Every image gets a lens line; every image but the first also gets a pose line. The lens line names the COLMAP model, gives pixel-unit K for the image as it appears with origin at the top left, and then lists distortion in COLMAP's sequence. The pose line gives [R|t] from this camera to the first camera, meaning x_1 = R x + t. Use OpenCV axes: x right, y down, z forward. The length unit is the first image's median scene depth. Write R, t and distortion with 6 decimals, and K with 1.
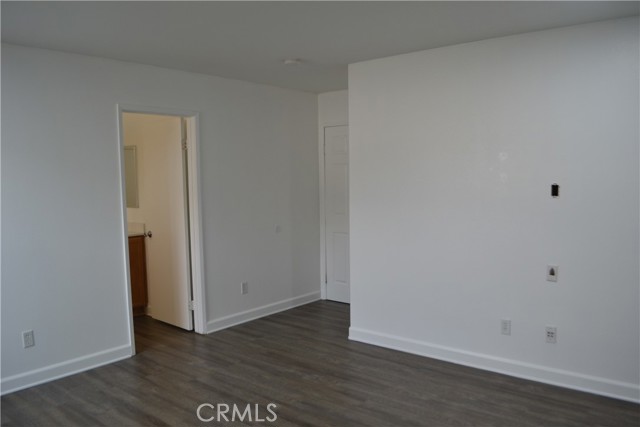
lens RADIAL K [[510.8, 0, 321.5], [0, 510.8, 221.5], [0, 0, 1]] dist [-0.079309, 0.001886]
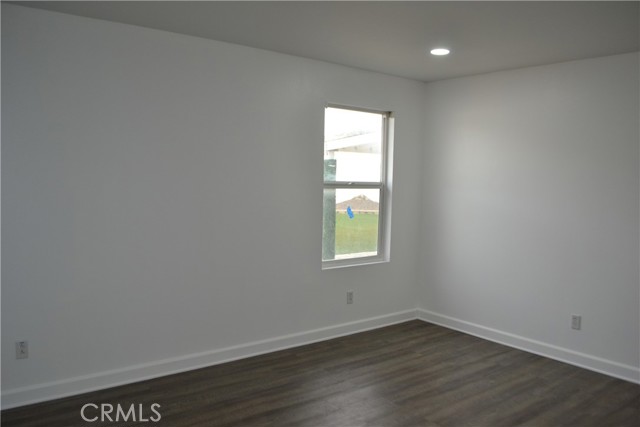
lens RADIAL K [[510.8, 0, 321.5], [0, 510.8, 221.5], [0, 0, 1]] dist [-0.079309, 0.001886]
pose [[-0.218036, 0.097973, -0.971011, 0.571827], [-0.105651, 0.986732, 0.123282, -0.060154], [0.970205, 0.129468, -0.204792, 0.618972]]
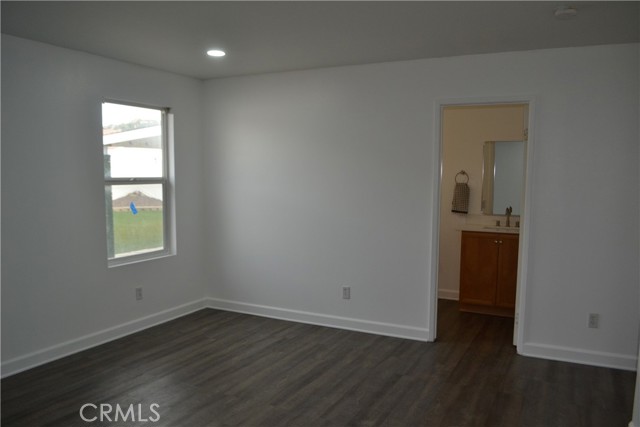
lens RADIAL K [[510.8, 0, 321.5], [0, 510.8, 221.5], [0, 0, 1]] dist [-0.079309, 0.001886]
pose [[0.212827, 0.110157, -0.970860, 0.641881], [-0.095766, 0.991192, 0.091470, -0.060484], [0.972385, 0.073508, 0.221502, 0.601421]]
